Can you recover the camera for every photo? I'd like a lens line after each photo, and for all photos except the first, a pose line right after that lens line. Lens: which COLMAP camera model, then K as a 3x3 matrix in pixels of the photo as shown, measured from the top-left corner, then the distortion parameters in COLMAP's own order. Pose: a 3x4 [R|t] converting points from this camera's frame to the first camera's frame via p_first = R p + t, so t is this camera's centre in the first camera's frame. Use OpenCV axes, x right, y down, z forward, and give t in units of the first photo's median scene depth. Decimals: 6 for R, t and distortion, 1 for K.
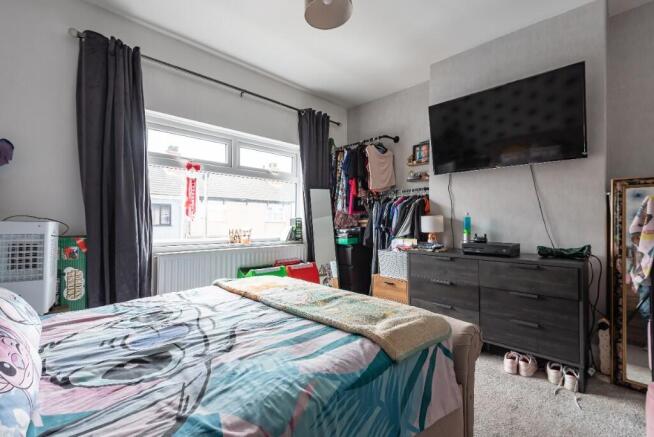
lens RADIAL K [[290.3, 0, 327.0], [0, 290.3, 218.5], [0, 0, 1]] dist [0.030041, -0.019984]
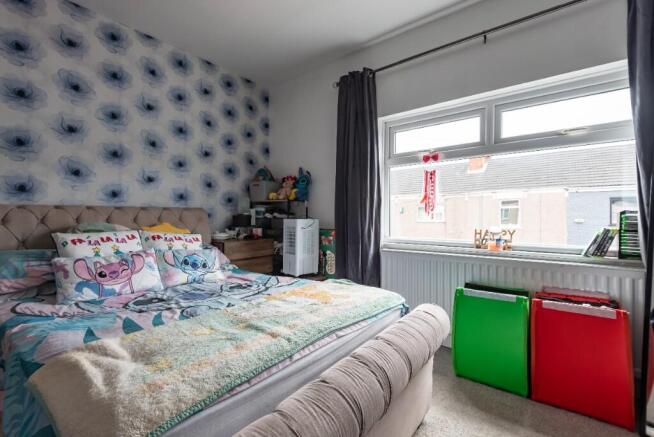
lens RADIAL K [[293.0, 0, 327.0], [0, 293.0, 218.5], [0, 0, 1]] dist [0.034123, -0.020222]
pose [[0.151833, -0.003662, -0.988399, 0.404652], [0.010180, 0.999946, -0.002141, 0.008128], [0.988354, -0.009736, 0.151863, 0.573238]]
